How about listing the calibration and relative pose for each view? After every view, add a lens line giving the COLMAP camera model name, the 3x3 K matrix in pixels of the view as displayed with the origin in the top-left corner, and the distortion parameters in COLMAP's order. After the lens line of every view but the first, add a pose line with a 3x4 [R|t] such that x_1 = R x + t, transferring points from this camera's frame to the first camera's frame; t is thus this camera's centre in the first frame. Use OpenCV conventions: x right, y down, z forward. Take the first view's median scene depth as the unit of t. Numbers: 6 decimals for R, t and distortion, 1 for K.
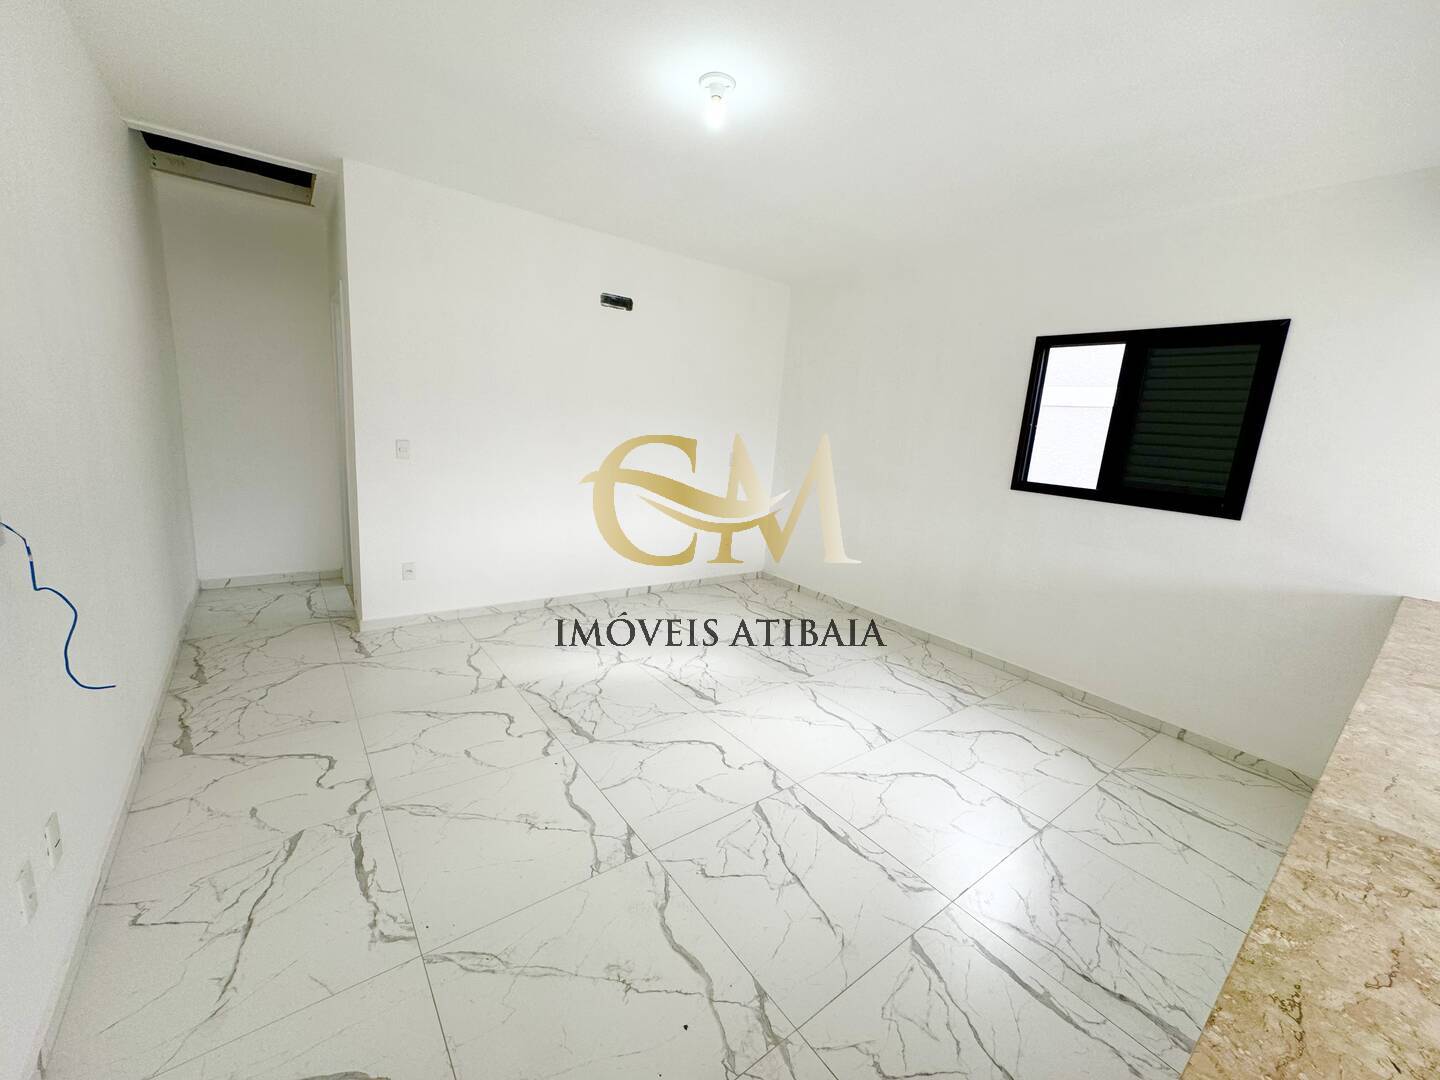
lens RADIAL K [[570.9, 0, 720.0], [0, 570.9, 540.2], [0, 0, 1]] dist [-0.002245, 0.000142]
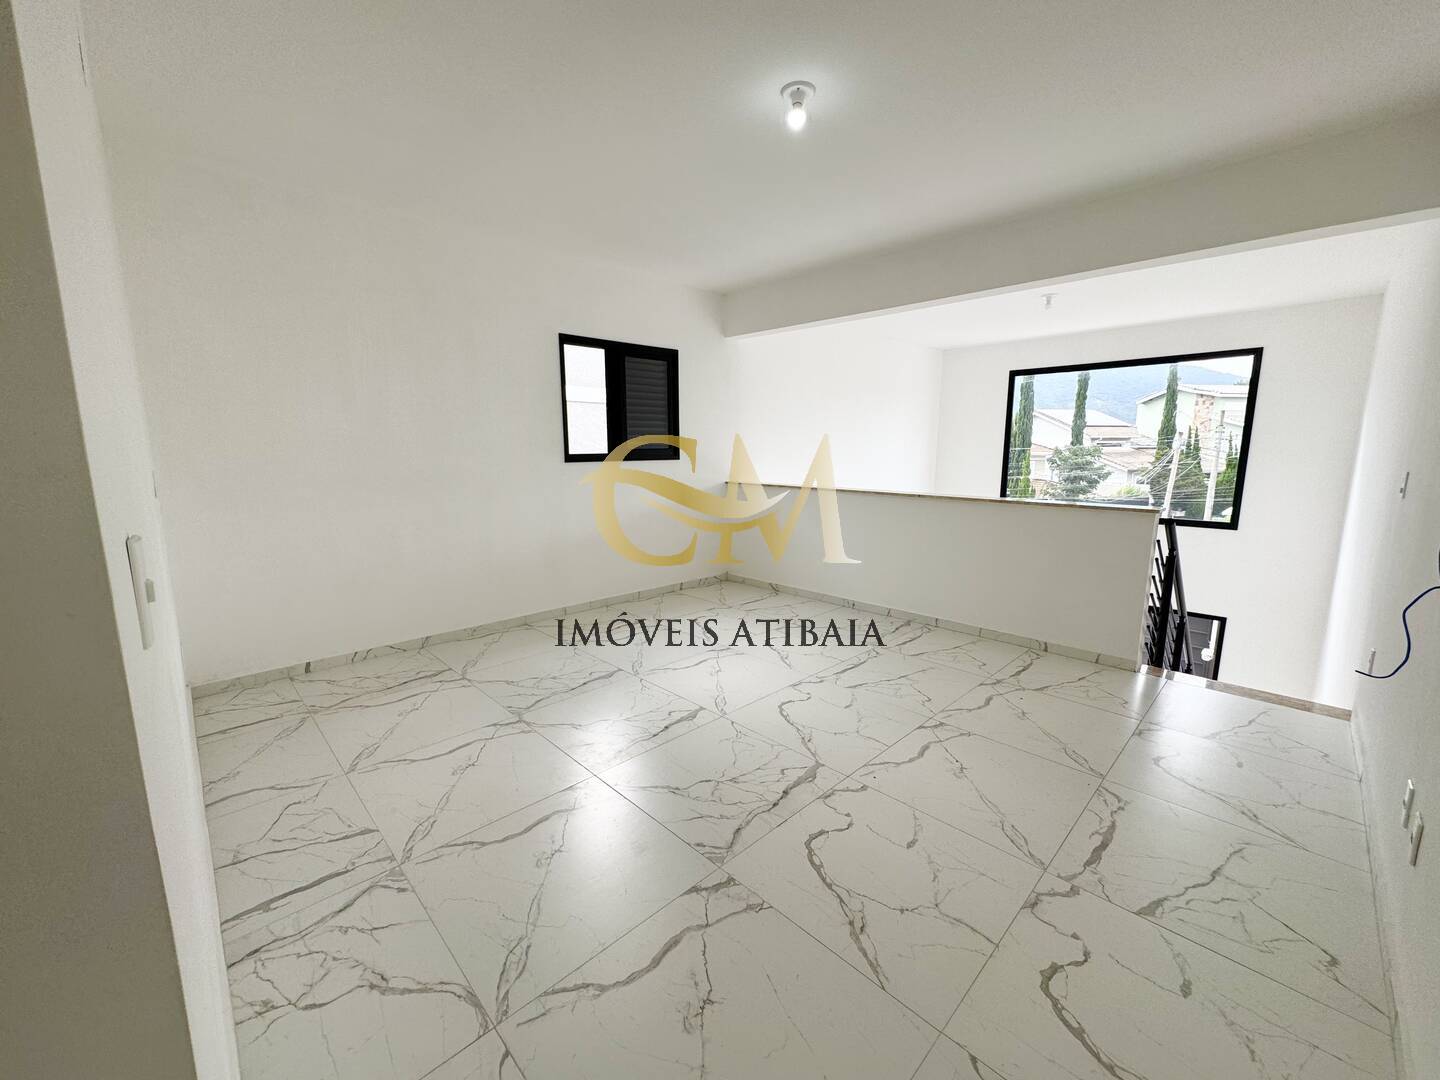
lens RADIAL K [[577.8, 0, 713.5], [0, 577.8, 539.3], [0, 0, 1]] dist [-0.001897, -0.000444]
pose [[-0.113148, -0.230592, 0.966450, -1.059674], [0.196091, 0.948382, 0.249239, -0.261166], [-0.974036, 0.217713, -0.062090, 1.206266]]
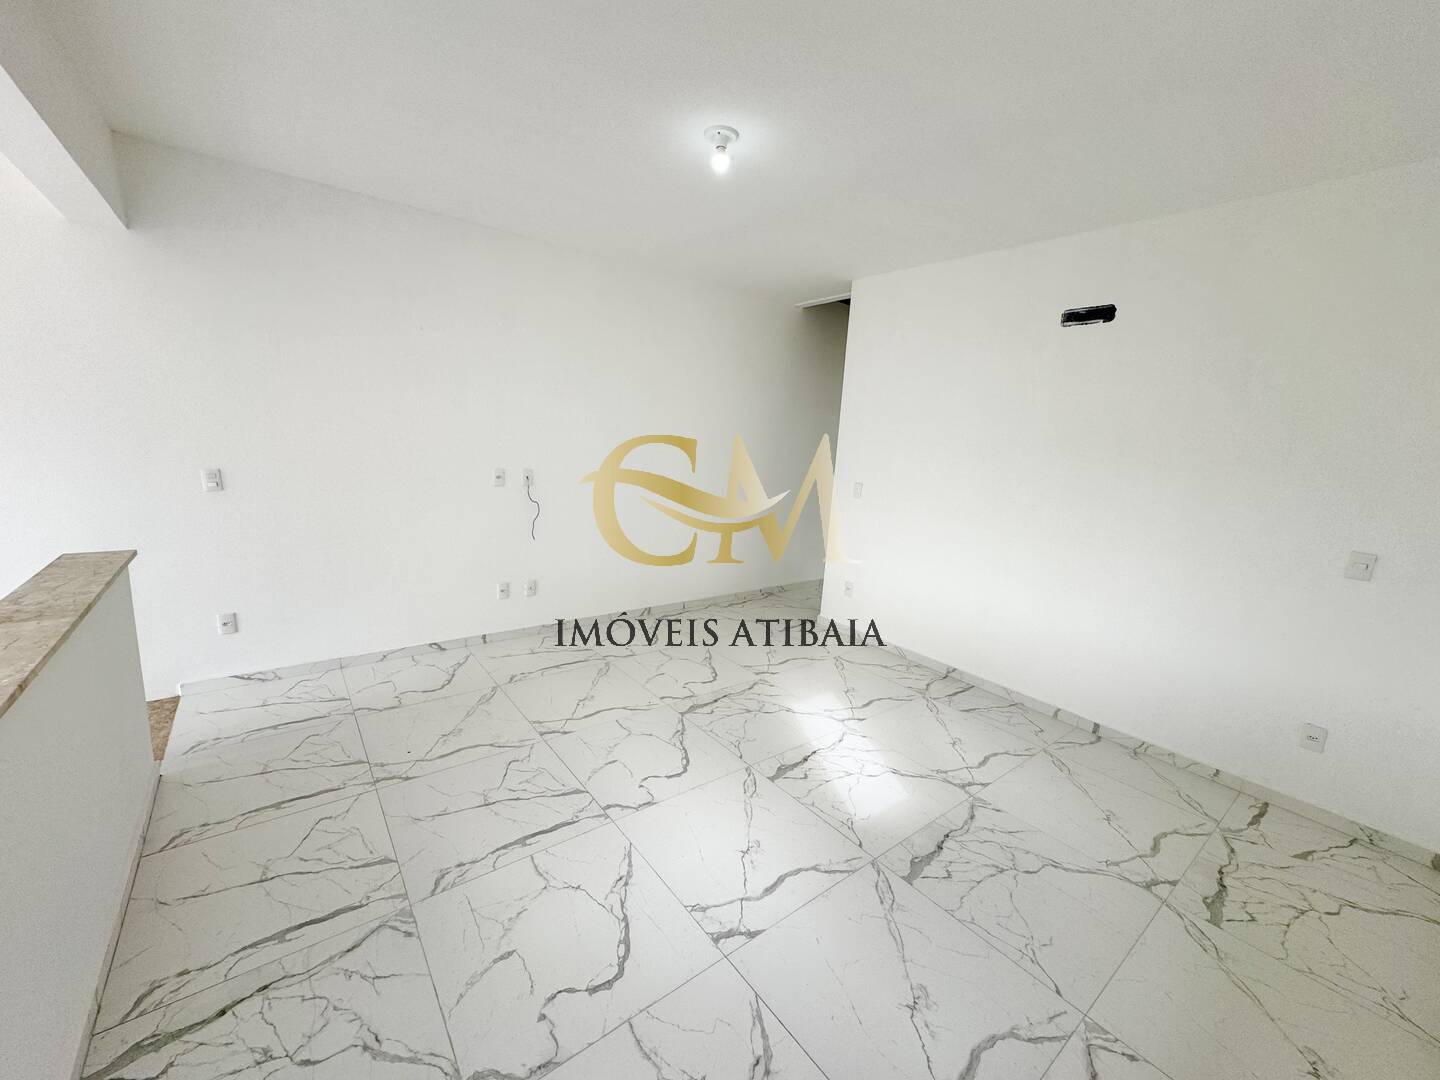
lens RADIAL K [[575.8, 0, 718.4], [0, 575.8, 539.8], [0, 0, 1]] dist [-0.002518, 0.000218]
pose [[0.012222, 0.110425, -0.993809, 0.991462], [-0.261241, 0.959717, 0.103424, -0.151813], [0.965196, 0.258360, 0.040577, 0.981742]]
